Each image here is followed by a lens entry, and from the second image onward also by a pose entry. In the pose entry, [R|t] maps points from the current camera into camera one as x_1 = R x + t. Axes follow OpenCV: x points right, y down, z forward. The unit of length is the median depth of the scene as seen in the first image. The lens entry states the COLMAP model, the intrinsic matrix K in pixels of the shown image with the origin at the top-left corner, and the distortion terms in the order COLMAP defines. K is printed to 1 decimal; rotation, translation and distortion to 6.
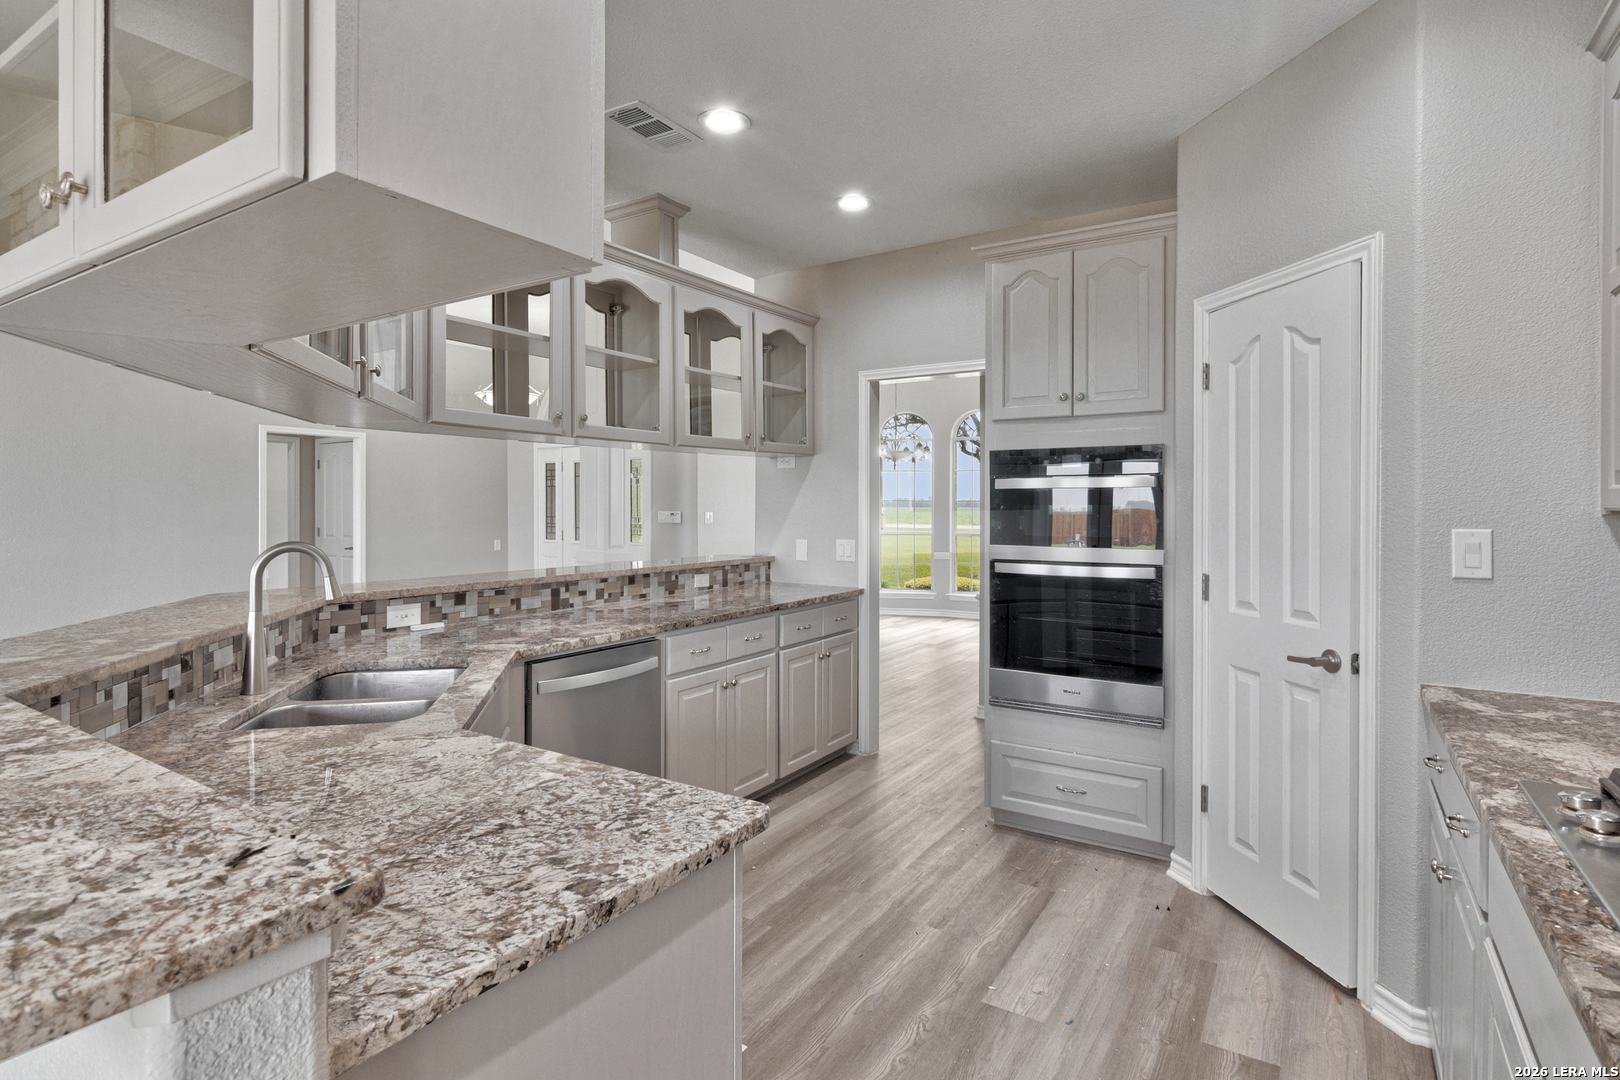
lens RADIAL K [[791.2, 0, 806.9], [0, 791.2, 520.6], [0, 0, 1]] dist [-0.001962, -0.000240]
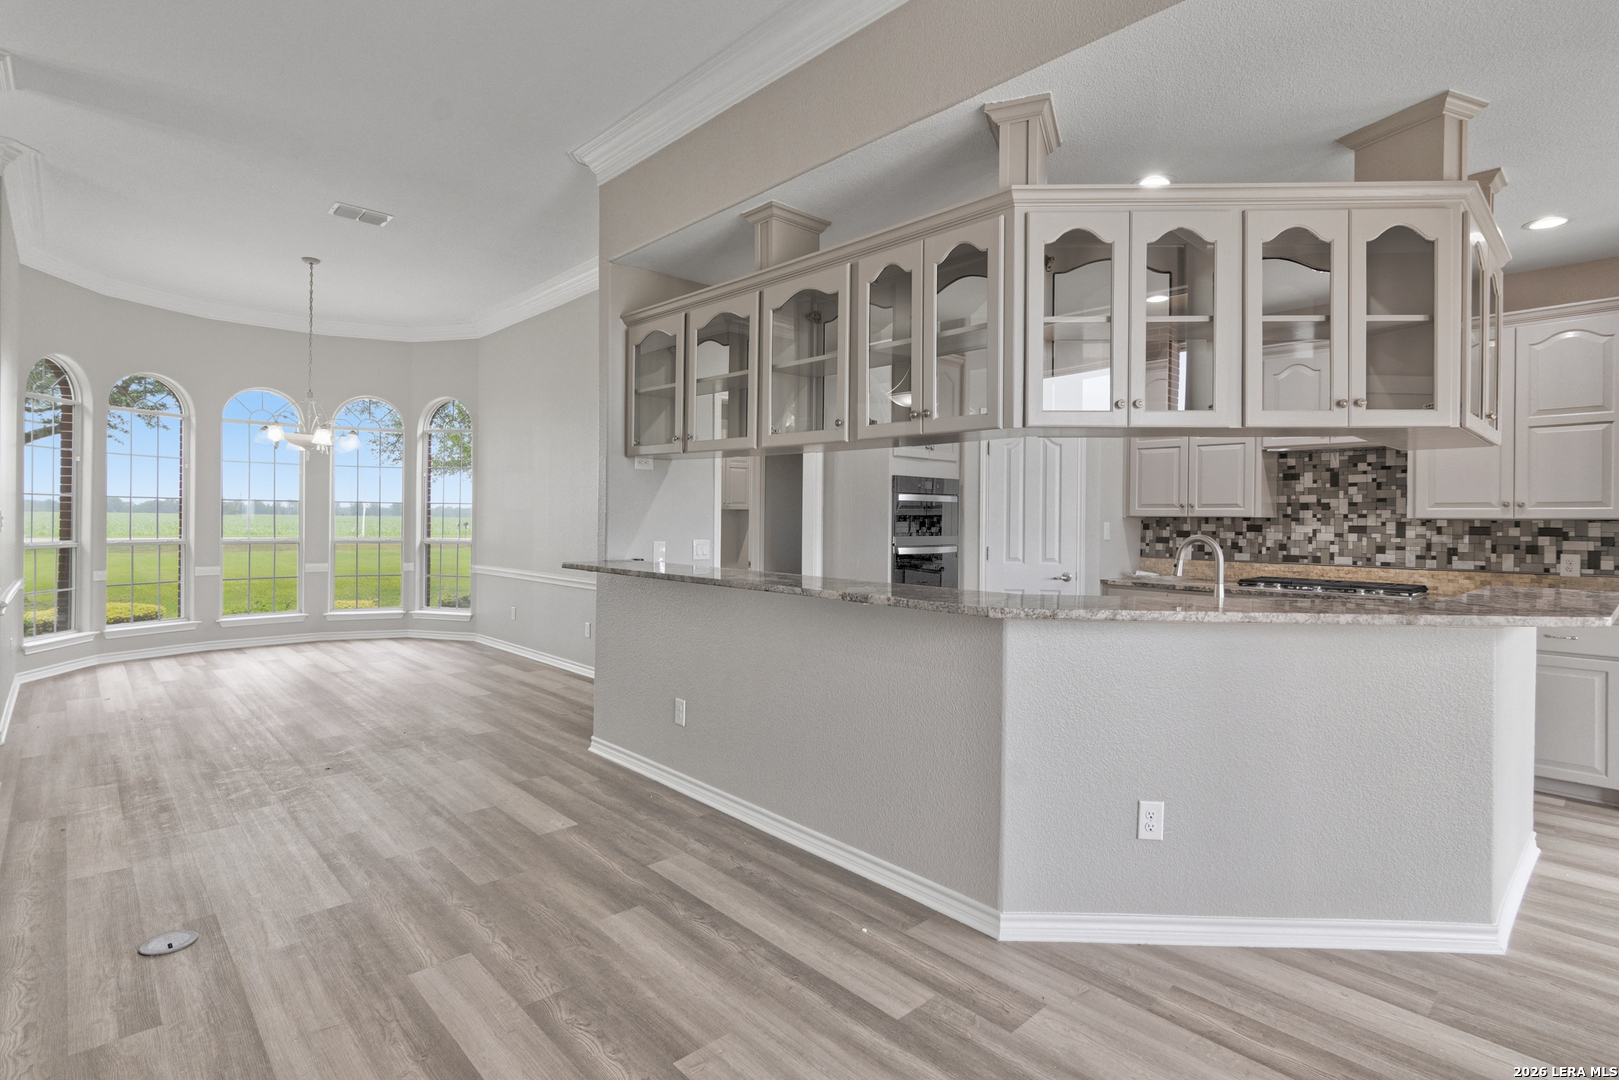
lens RADIAL K [[790.7, 0, 806.4], [0, 790.7, 520.6], [0, 0, 1]] dist [-0.001962, -0.000240]
pose [[0.227996, -0.002537, 0.973659, -1.238520], [0.007092, 0.999974, 0.000945, -0.003391], [-0.973636, 0.006690, 0.228008, 0.766342]]
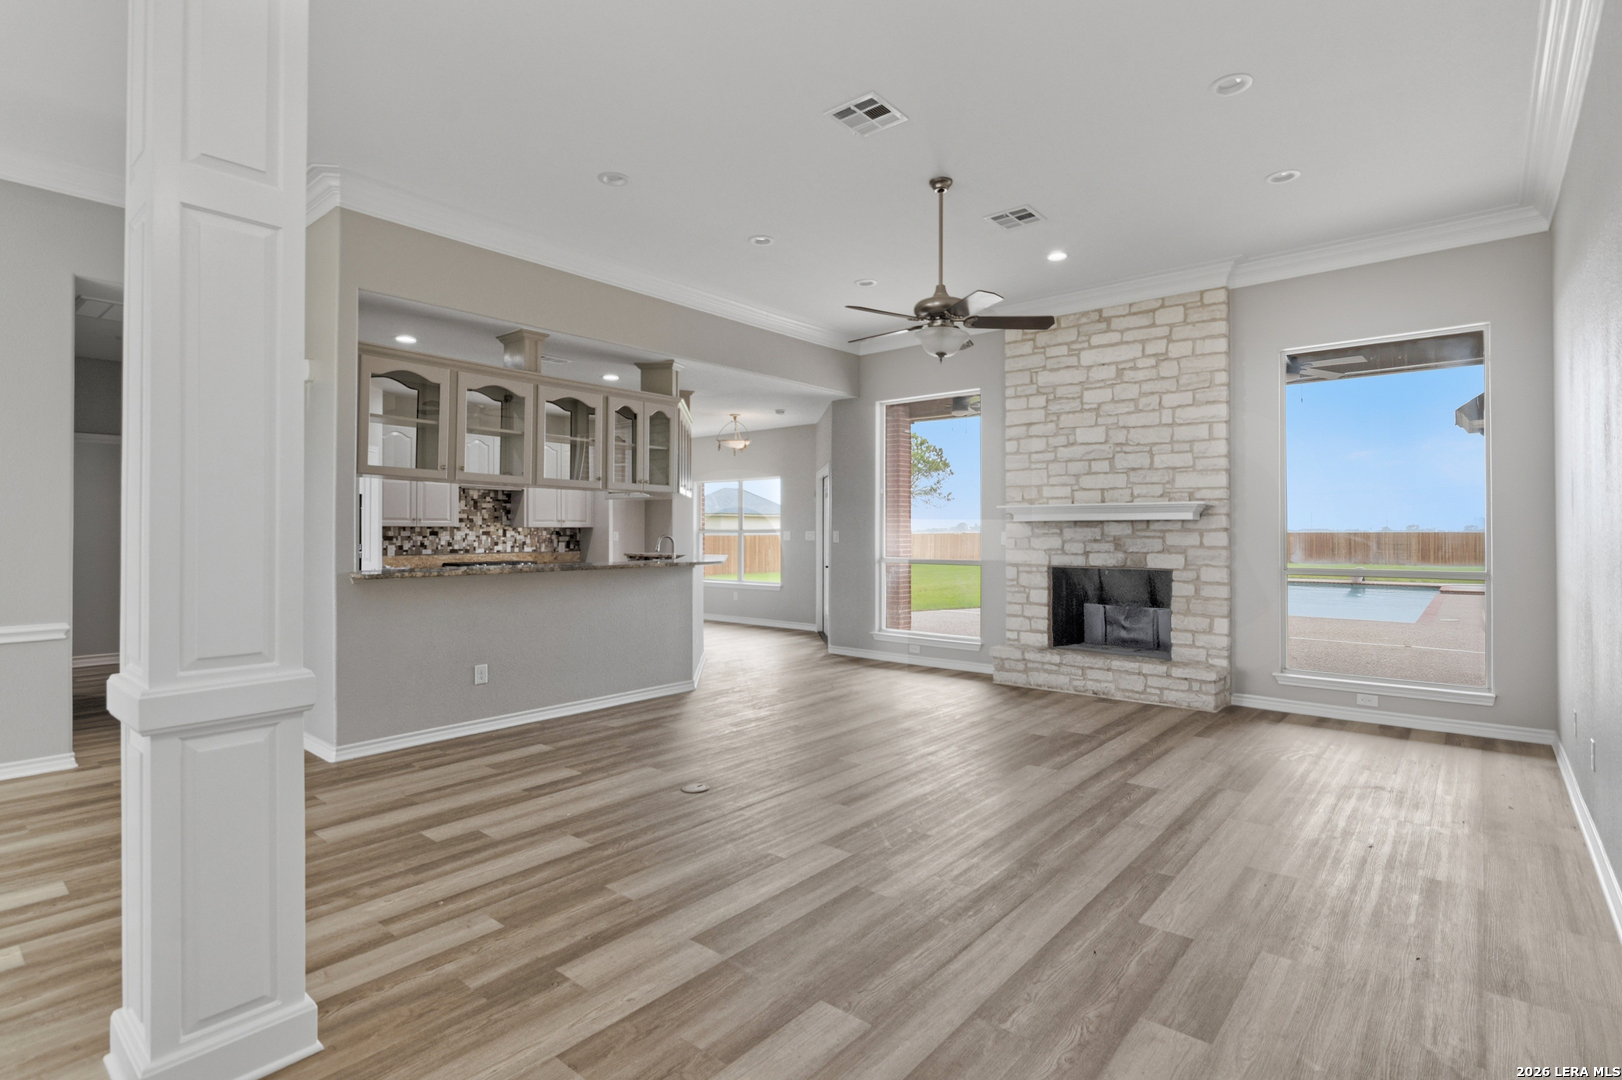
lens RADIAL K [[792.1, 0, 807.9], [0, 792.1, 520.5], [0, 0, 1]] dist [-0.001962, -0.000240]
pose [[-0.991921, -0.000369, 0.126859, -1.002946], [0.000195, 0.999990, 0.004432, -0.032466], [-0.126860, 0.004421, -0.991911, 2.598262]]
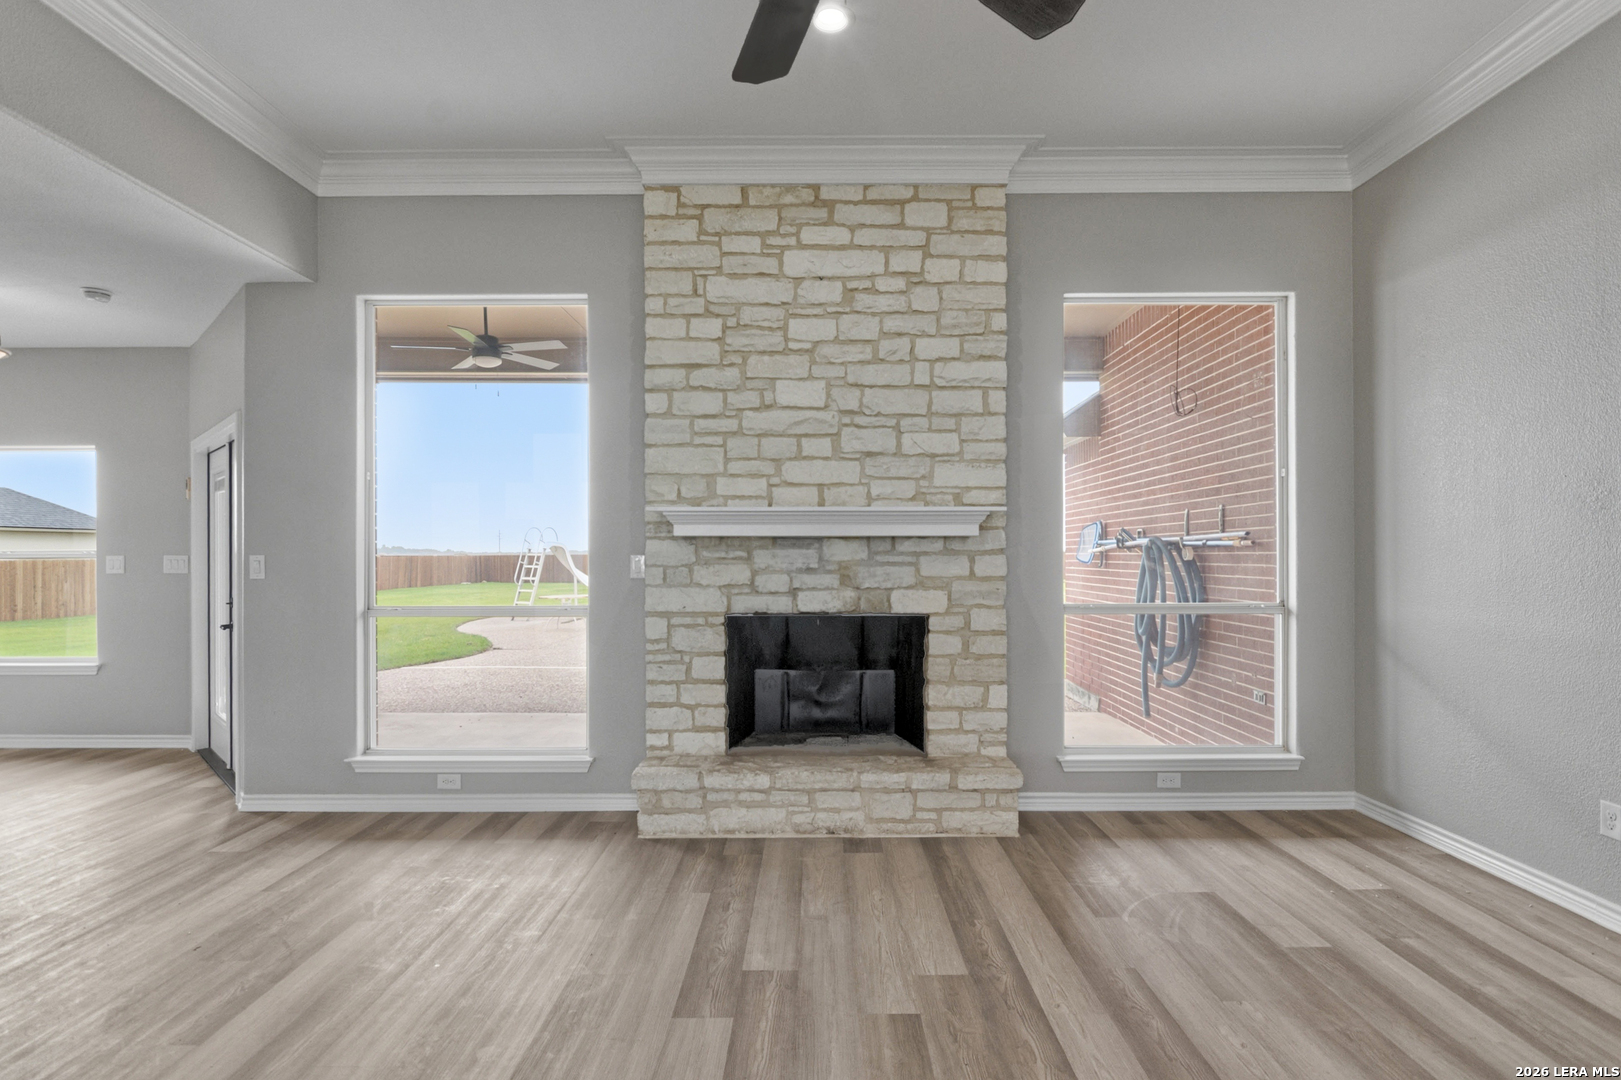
lens RADIAL K [[797.1, 0, 813.7], [0, 797.1, 554.6], [0, 0, 1]] dist [-0.000779, -0.000483]
pose [[-0.838013, 0.001886, -0.545647, -0.825312], [-0.009131, 0.999806, 0.017481, -0.018235], [0.545574, 0.019631, -0.837833, 1.591784]]
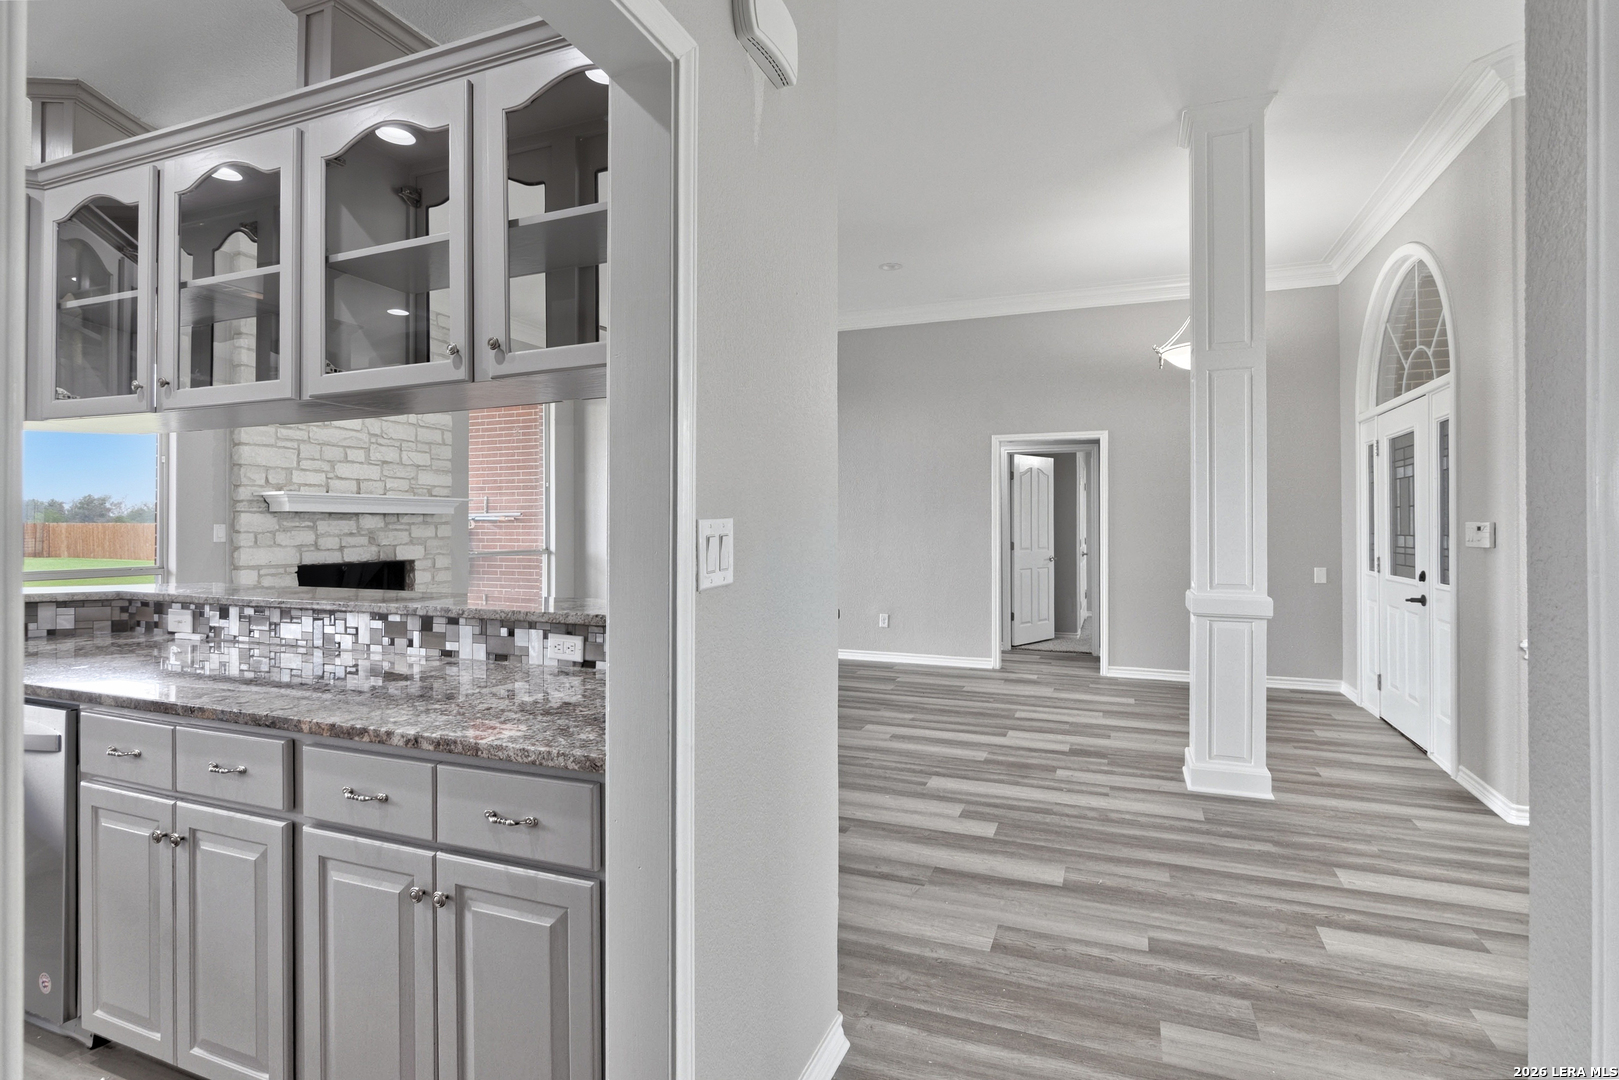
lens RADIAL K [[790.7, 0, 806.4], [0, 790.7, 520.6], [0, 0, 1]] dist [-0.001962, -0.000240]
pose [[0.199056, -0.006721, -0.979965, 0.486056], [-0.016053, 0.999820, -0.010118, -0.004638], [0.979857, 0.017745, 0.198912, 1.269494]]
